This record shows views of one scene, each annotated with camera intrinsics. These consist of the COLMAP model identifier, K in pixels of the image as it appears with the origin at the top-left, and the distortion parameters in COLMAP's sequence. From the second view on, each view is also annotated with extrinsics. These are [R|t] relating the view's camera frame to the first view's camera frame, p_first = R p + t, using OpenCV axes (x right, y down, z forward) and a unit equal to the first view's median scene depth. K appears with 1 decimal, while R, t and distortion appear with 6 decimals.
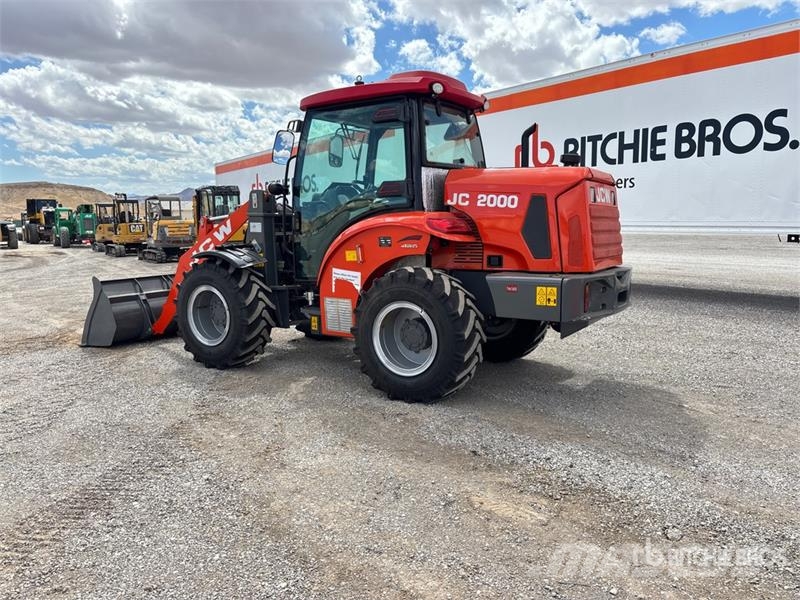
lens RADIAL K [[585.9, 0, 387.4], [0, 585.9, 310.4], [0, 0, 1]] dist [0.068258, -0.056601]
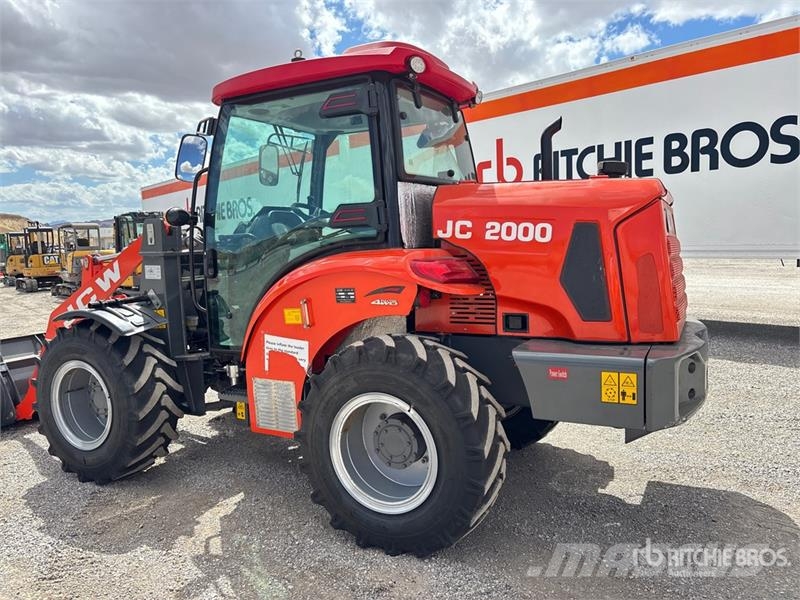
lens RADIAL K [[601.3, 0, 380.9], [0, 601.3, 298.2], [0, 0, 1]] dist [0.024750, -0.002038]
pose [[0.996202, -0.027899, 0.082478, -0.016132], [0.032707, 0.997808, -0.057525, -0.061953], [-0.080692, 0.060004, 0.994931, 0.277834]]
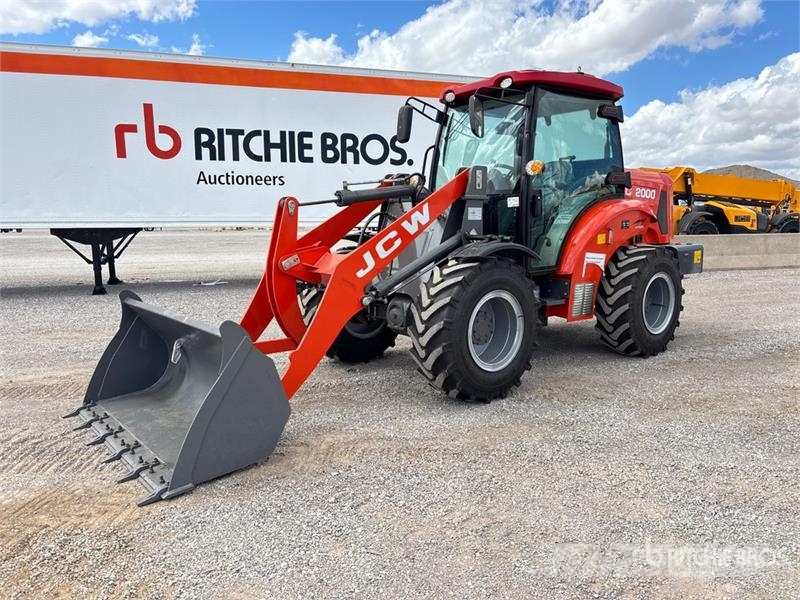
lens RADIAL K [[618.9, 0, 410.9], [0, 618.9, 301.0], [0, 0, 1]] dist [0.045437, -0.105186]
pose [[0.301859, -0.122000, 0.945514, -1.069890], [0.150439, 0.985448, 0.079124, -0.106746], [-0.941408, 0.118358, 0.315820, 0.850291]]
